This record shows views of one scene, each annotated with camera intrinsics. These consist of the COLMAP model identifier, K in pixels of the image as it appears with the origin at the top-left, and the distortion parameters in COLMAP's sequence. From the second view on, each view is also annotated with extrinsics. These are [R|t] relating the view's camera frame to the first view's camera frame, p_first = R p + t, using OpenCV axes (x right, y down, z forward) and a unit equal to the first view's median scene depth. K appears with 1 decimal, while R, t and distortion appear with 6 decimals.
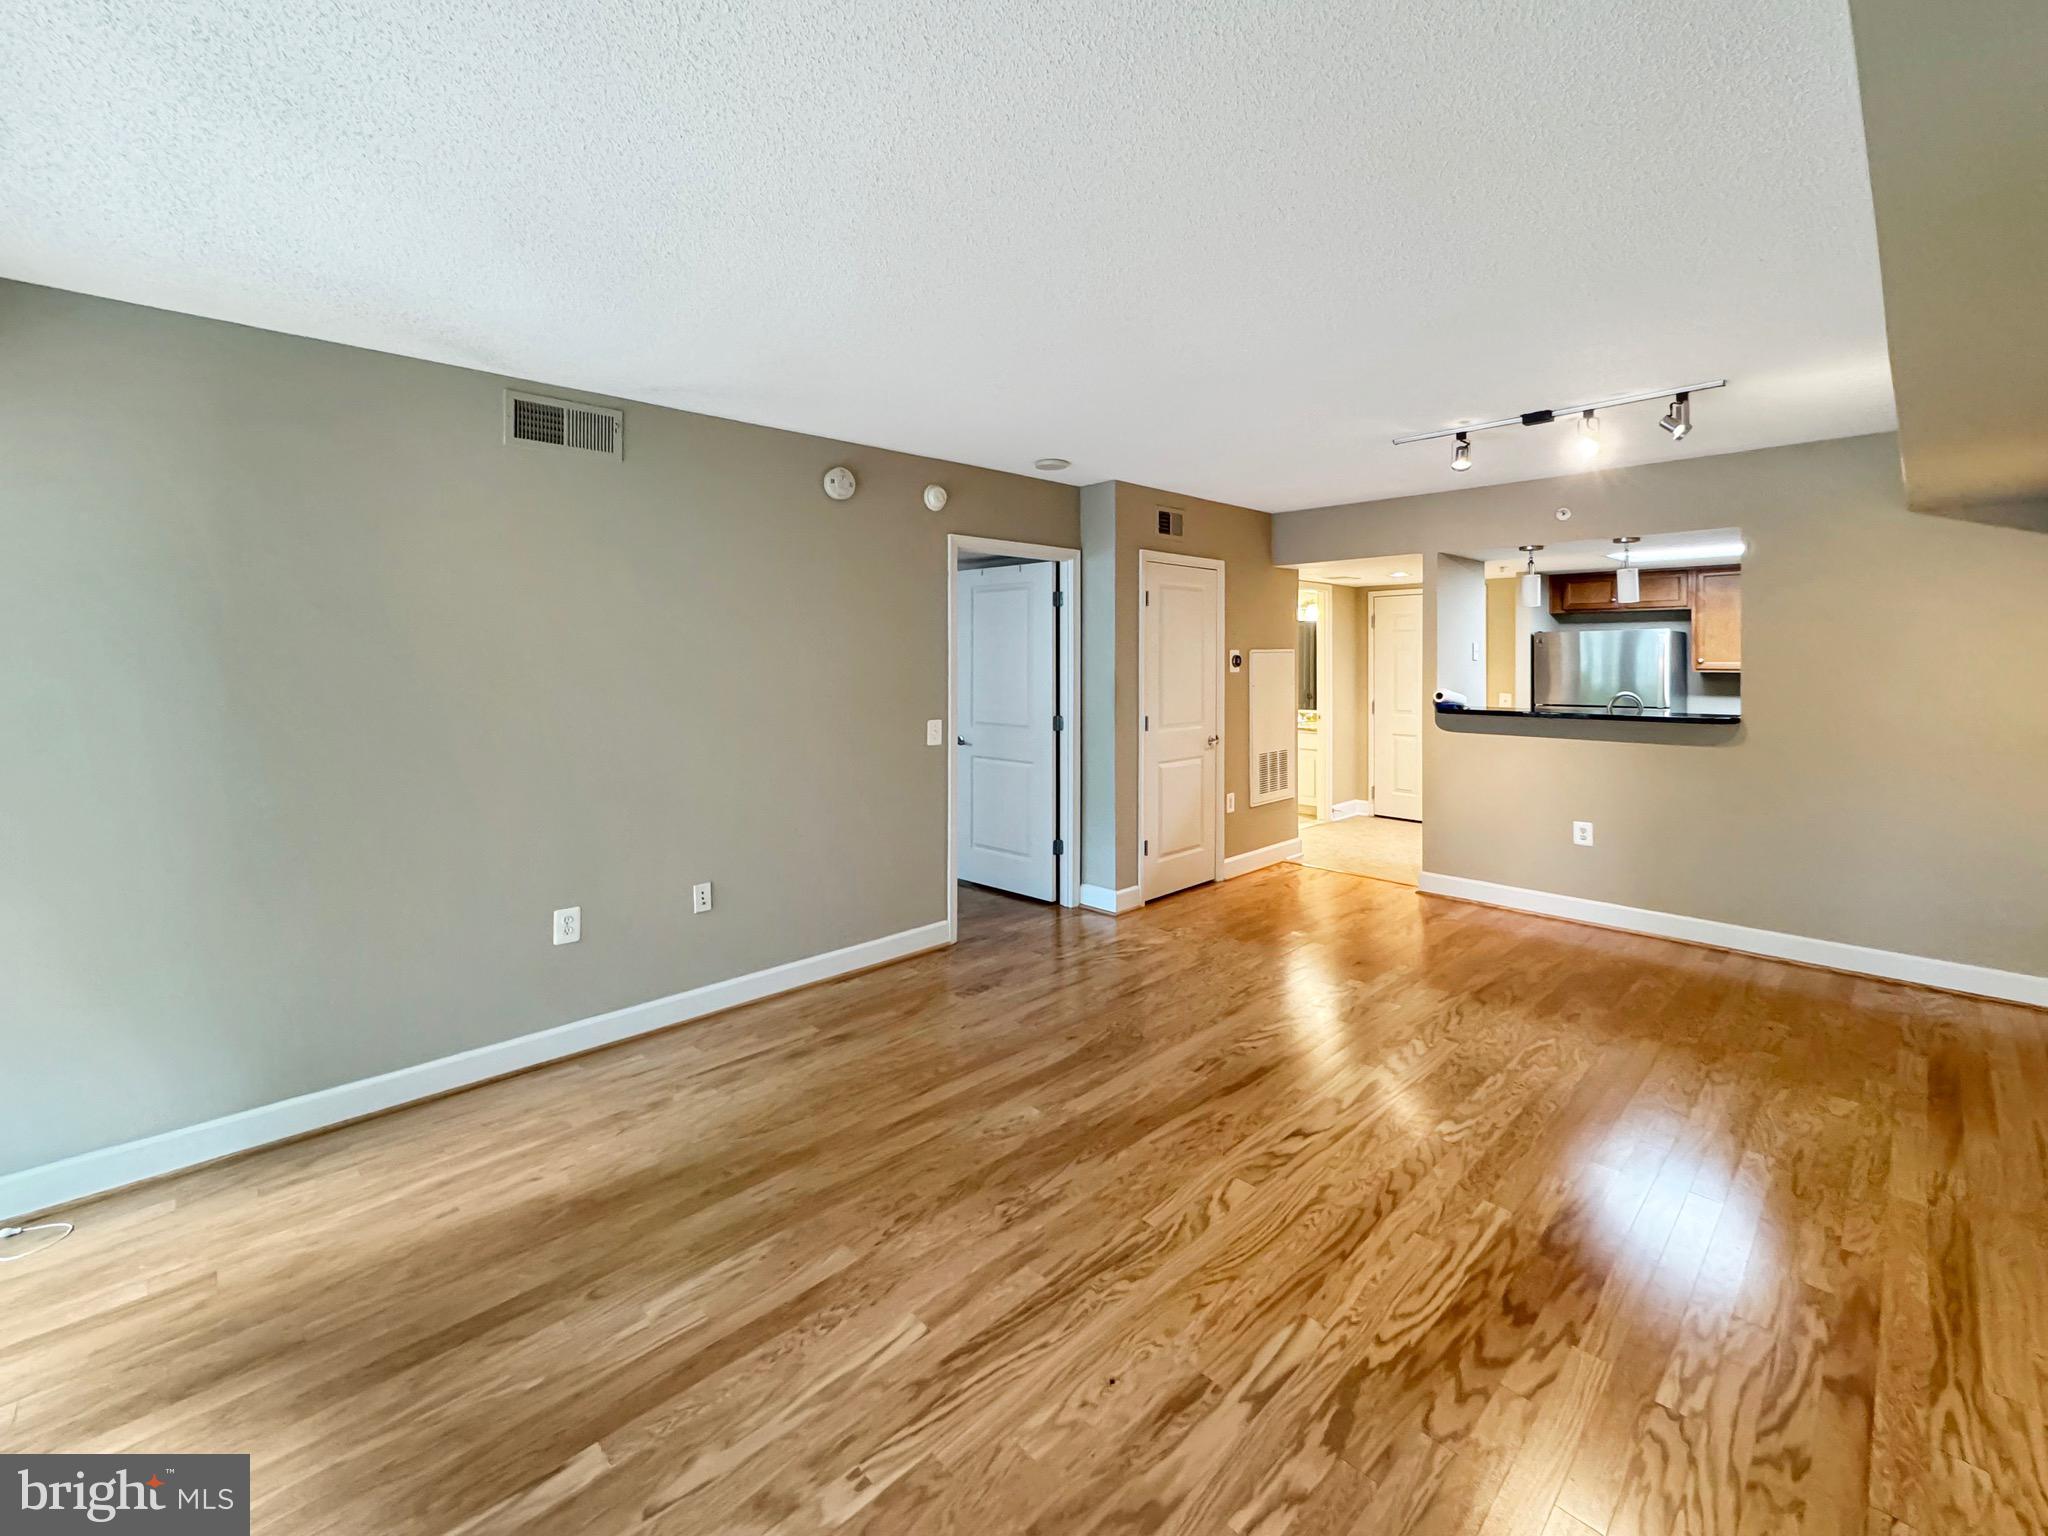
lens RADIAL K [[854.3, 0, 1033.8], [0, 854.3, 769.8], [0, 0, 1]] dist [-0.001926, -0.000355]
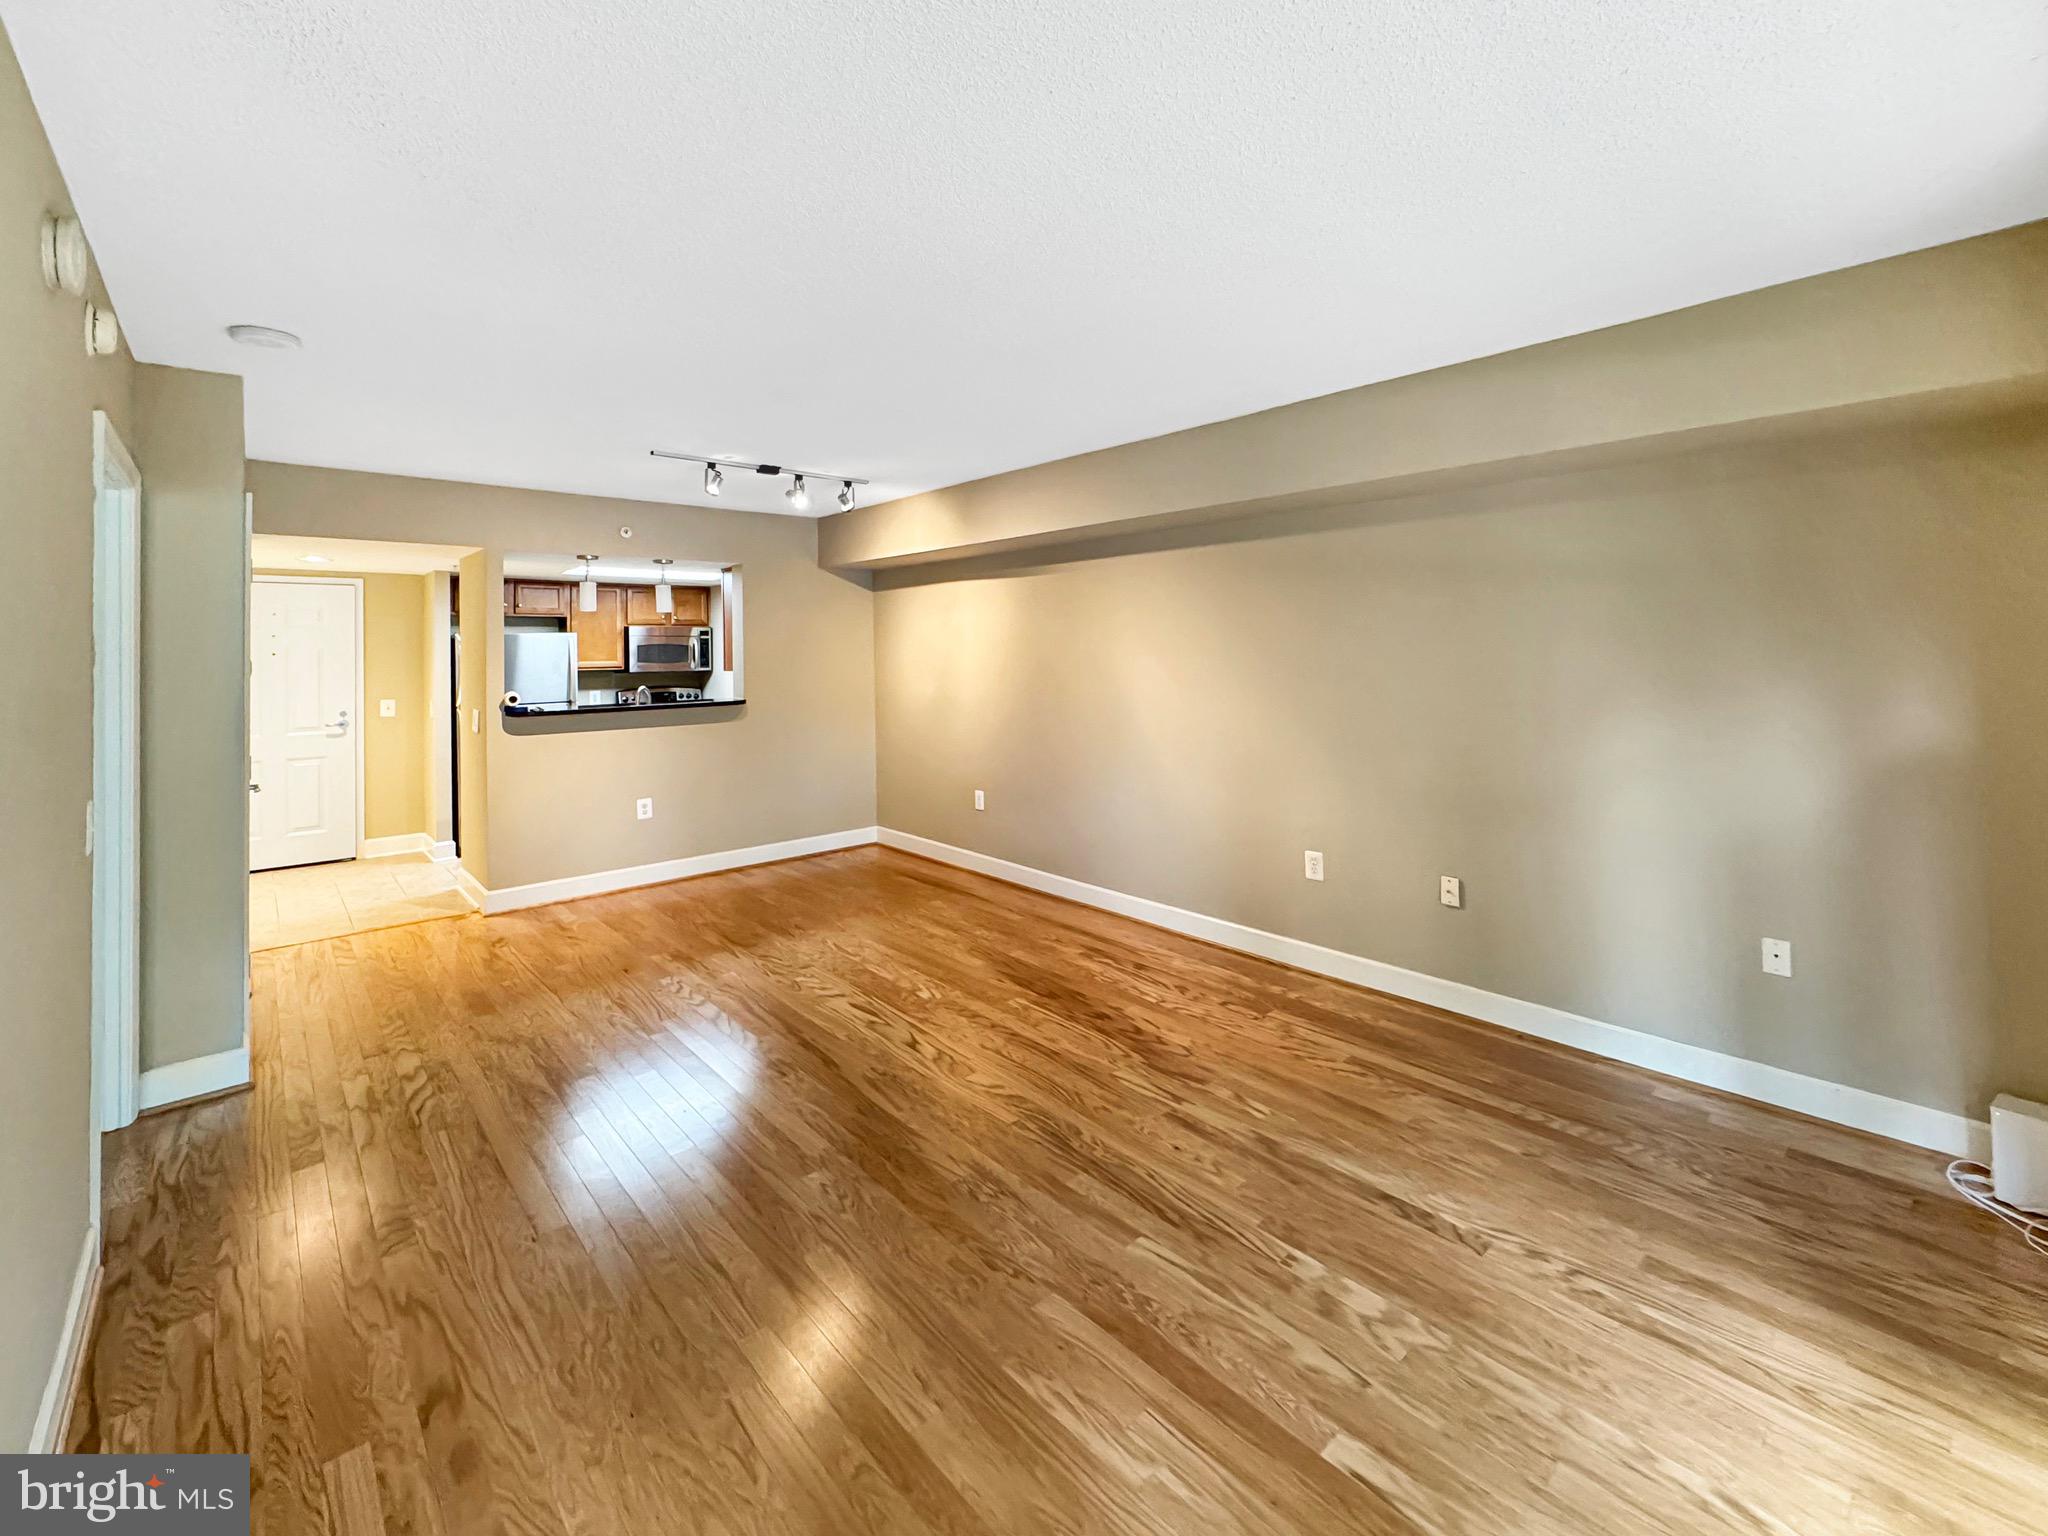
lens RADIAL K [[854.3, 0, 1028.0], [0, 854.3, 769.4], [0, 0, 1]] dist [-0.001926, -0.000355]
pose [[0.038933, -0.136261, 0.989908, -1.159498], [0.139059, 0.981758, 0.129670, -0.135732], [-0.989518, 0.132607, 0.057171, 0.976312]]
